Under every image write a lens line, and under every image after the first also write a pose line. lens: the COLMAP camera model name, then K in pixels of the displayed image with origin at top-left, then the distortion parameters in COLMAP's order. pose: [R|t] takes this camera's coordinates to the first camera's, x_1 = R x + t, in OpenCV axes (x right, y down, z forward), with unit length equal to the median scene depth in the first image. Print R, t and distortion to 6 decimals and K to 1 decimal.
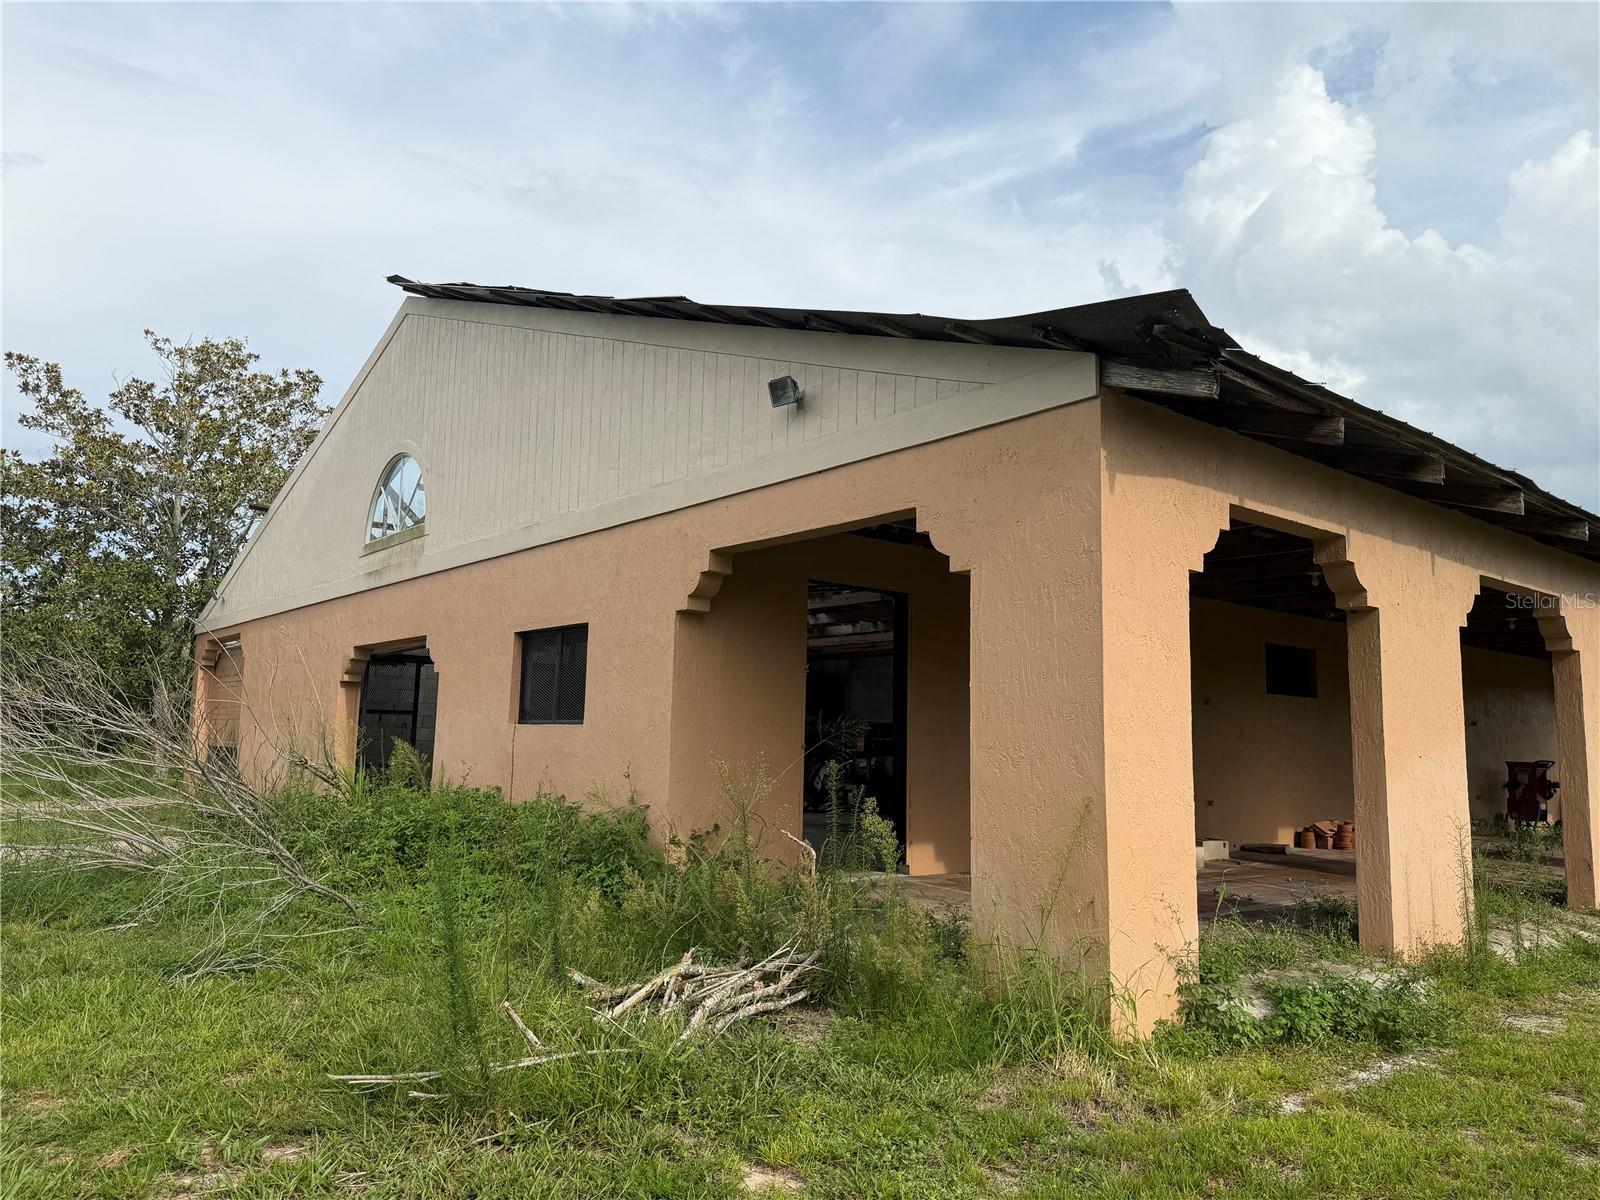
lens RADIAL K [[1105.3, 0, 800.6], [0, 1105.3, 603.1], [0, 0, 1]] dist [0.097561, -0.000313]
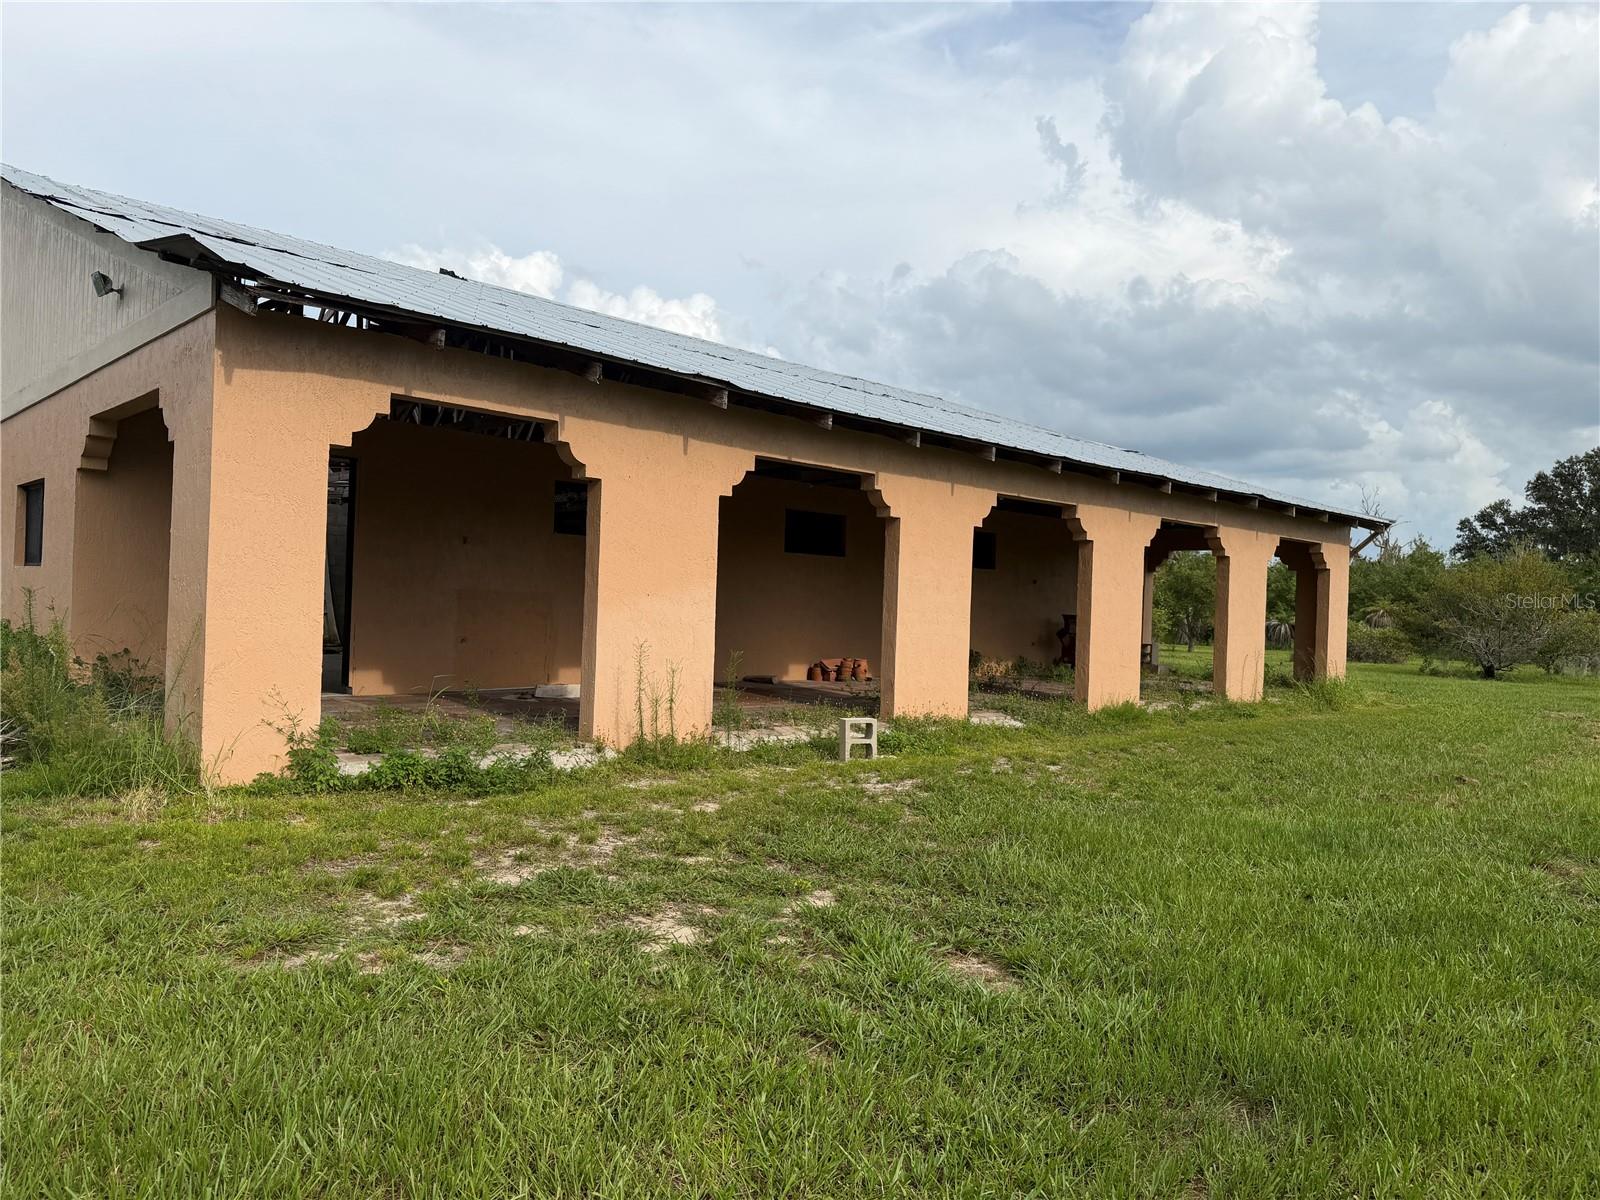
lens RADIAL K [[1112.8, 0, 800.4], [0, 1112.8, 602.1], [0, 0, 1]] dist [0.038575, -0.002155]
pose [[0.997862, 0.011725, 0.064294, 0.509107], [-0.019394, 0.992587, 0.119980, -0.009775], [-0.062411, -0.120970, 0.990692, -0.219969]]
